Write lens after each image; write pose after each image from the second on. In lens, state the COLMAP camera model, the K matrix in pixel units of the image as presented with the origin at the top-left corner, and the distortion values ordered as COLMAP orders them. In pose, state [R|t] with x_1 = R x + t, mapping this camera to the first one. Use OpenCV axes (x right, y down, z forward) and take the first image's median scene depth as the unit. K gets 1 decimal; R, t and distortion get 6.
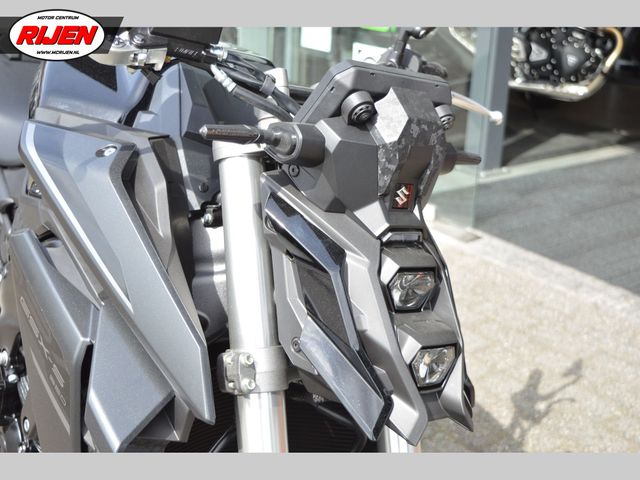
lens RADIAL K [[895.2, 0, 318.1], [0, 895.2, 238.9], [0, 0, 1]] dist [-0.029819, 0.000000]
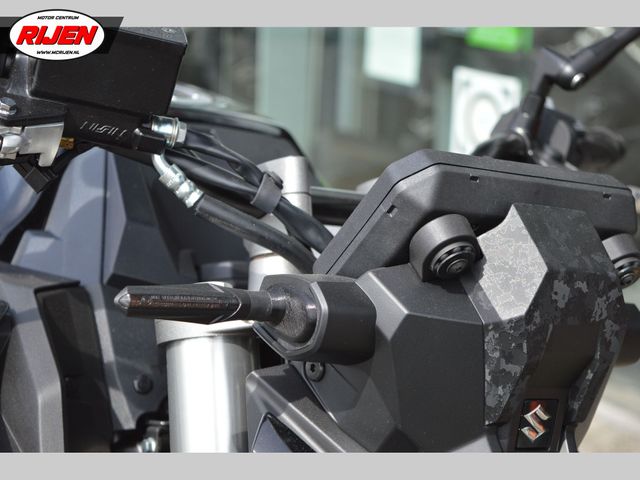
lens RADIAL K [[1453.4, 0, 320.7], [0, 1453.4, 239.9], [0, 0, 1]] dist [0.075190, 0.000000]
pose [[0.998254, 0.007853, -0.058537, 0.022744], [-0.012808, 0.996319, -0.084758, -0.078522], [0.057656, 0.085360, 0.994681, 0.193989]]
